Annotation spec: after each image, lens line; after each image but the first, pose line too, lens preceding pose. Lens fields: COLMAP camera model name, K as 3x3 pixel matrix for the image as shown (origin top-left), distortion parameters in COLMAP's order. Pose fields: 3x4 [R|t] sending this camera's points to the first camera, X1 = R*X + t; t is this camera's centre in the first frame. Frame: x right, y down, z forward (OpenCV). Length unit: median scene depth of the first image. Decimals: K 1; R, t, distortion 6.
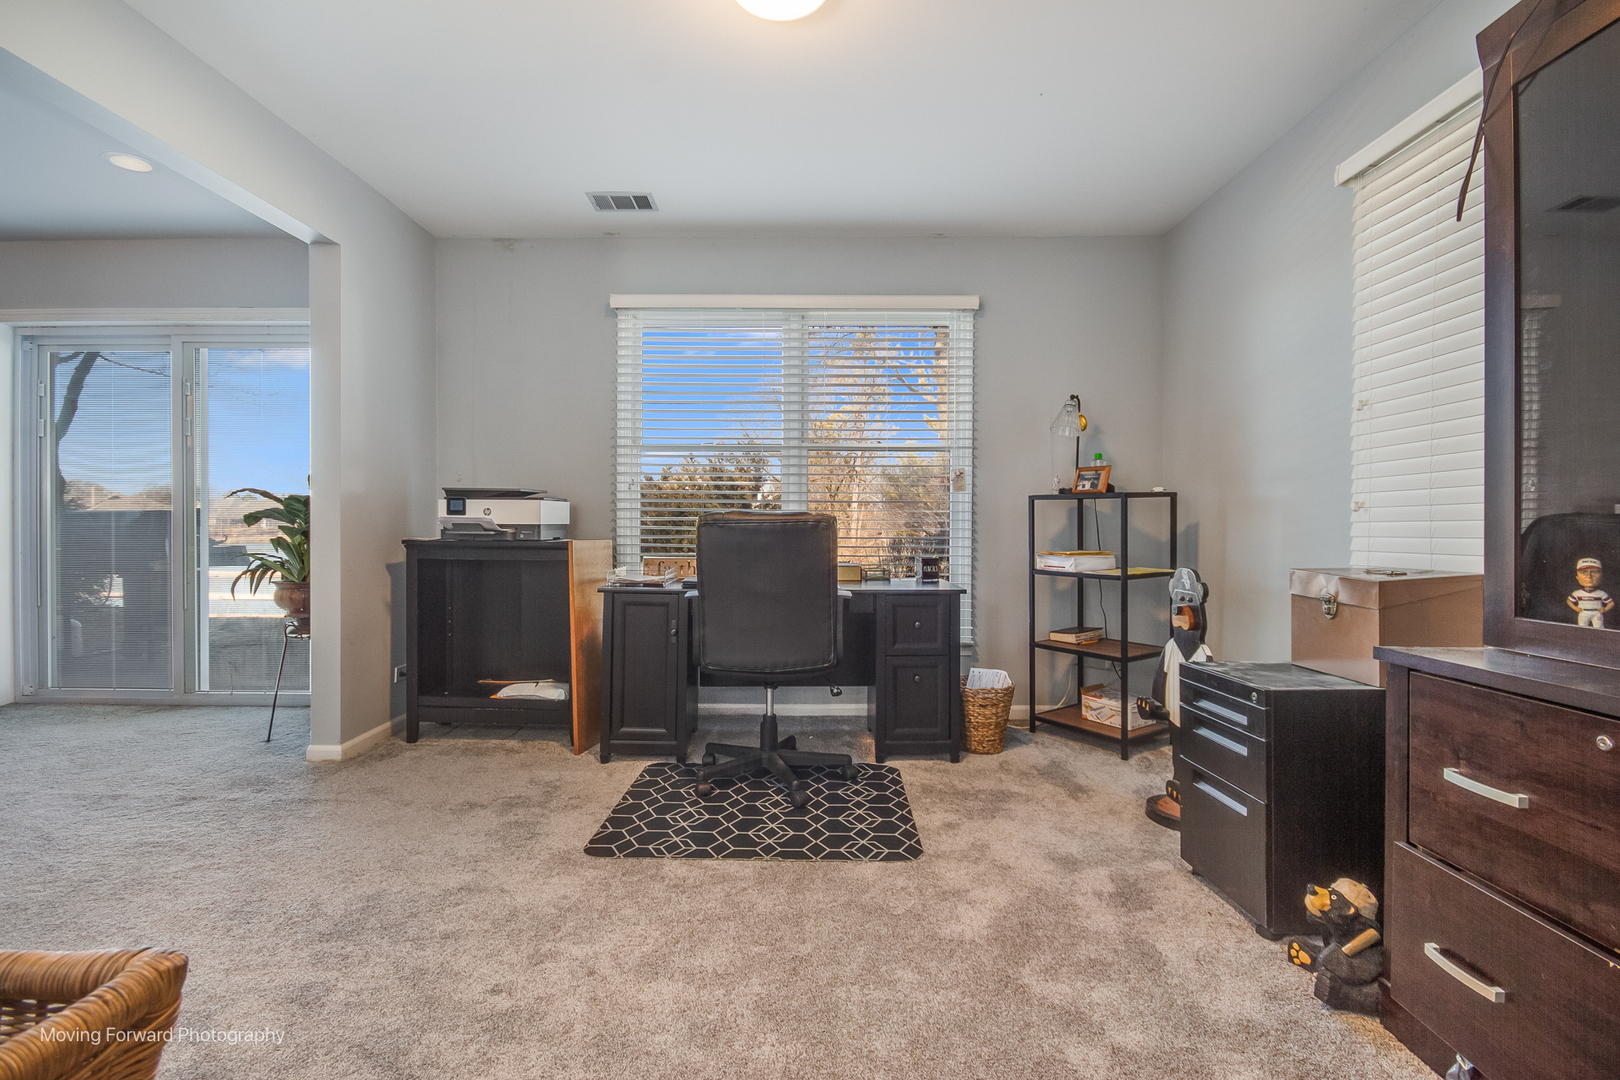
lens RADIAL K [[764.1, 0, 810.0], [0, 764.1, 540.0], [0, 0, 1]] dist [0.001079, 0.000288]
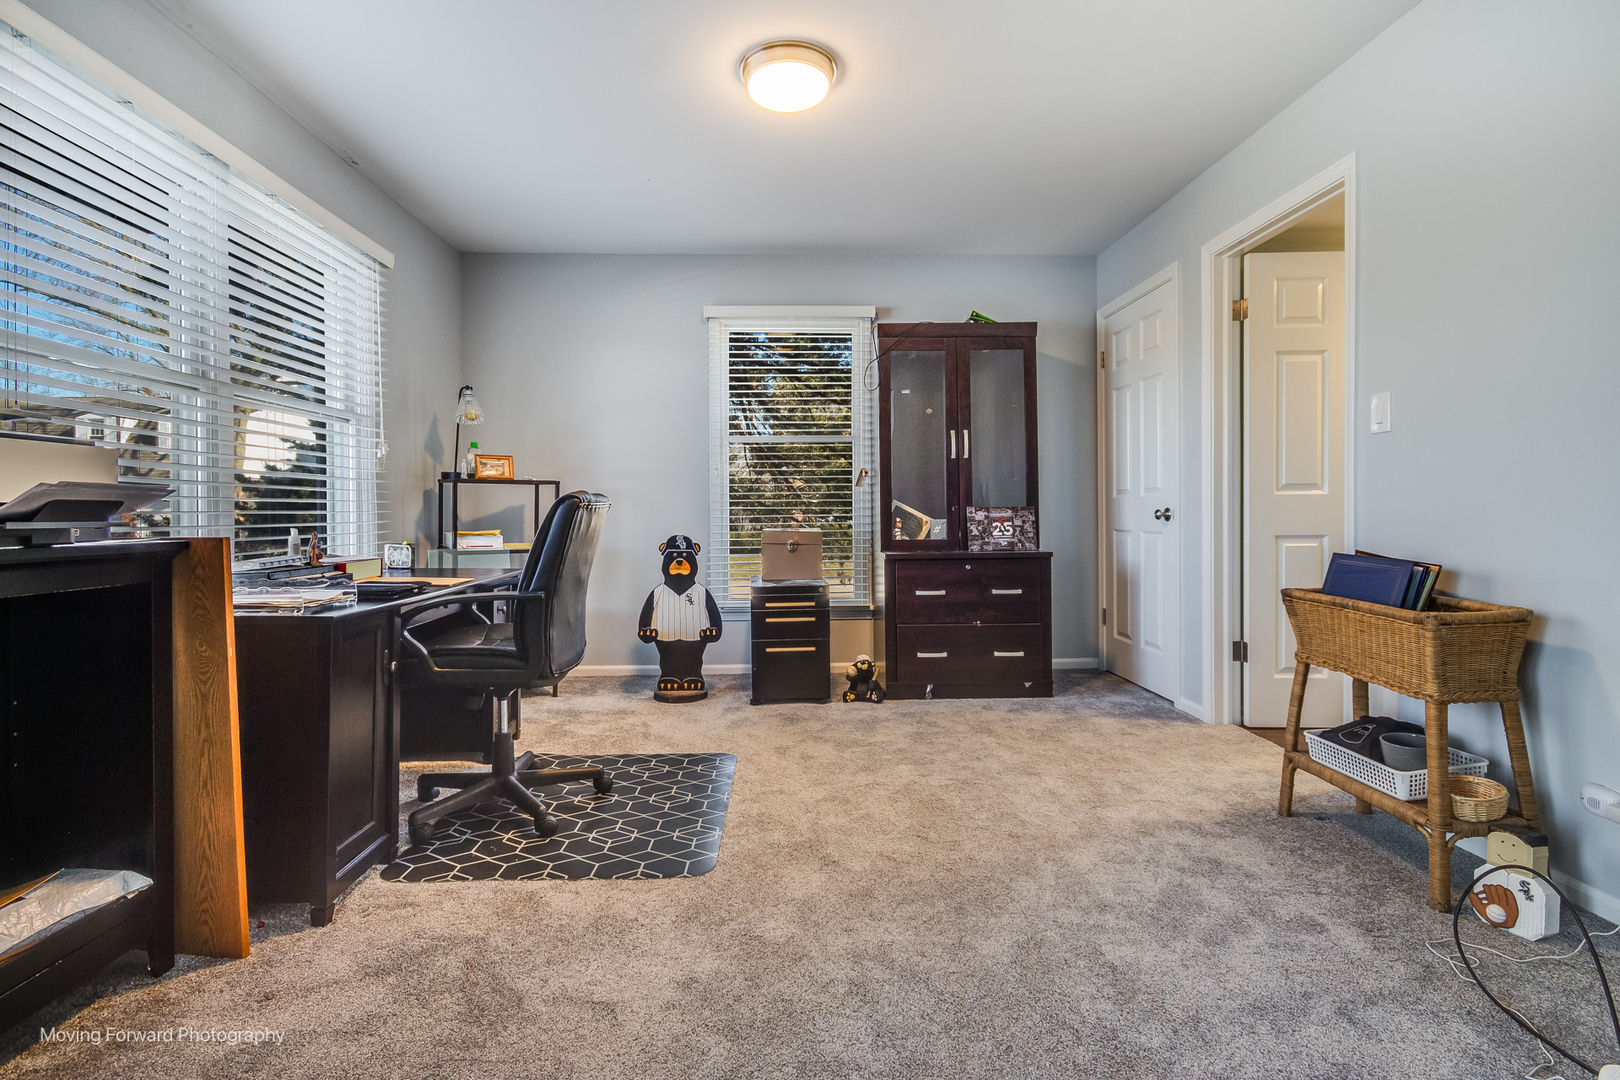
lens RADIAL K [[764.1, 0, 810.0], [0, 764.1, 540.0], [0, 0, 1]] dist [0.001079, 0.000288]
pose [[-0.060241, -0.043999, 0.997214, -0.985975], [0.021829, 0.998731, 0.045385, -0.017444], [-0.997945, 0.024502, -0.059204, 0.765063]]
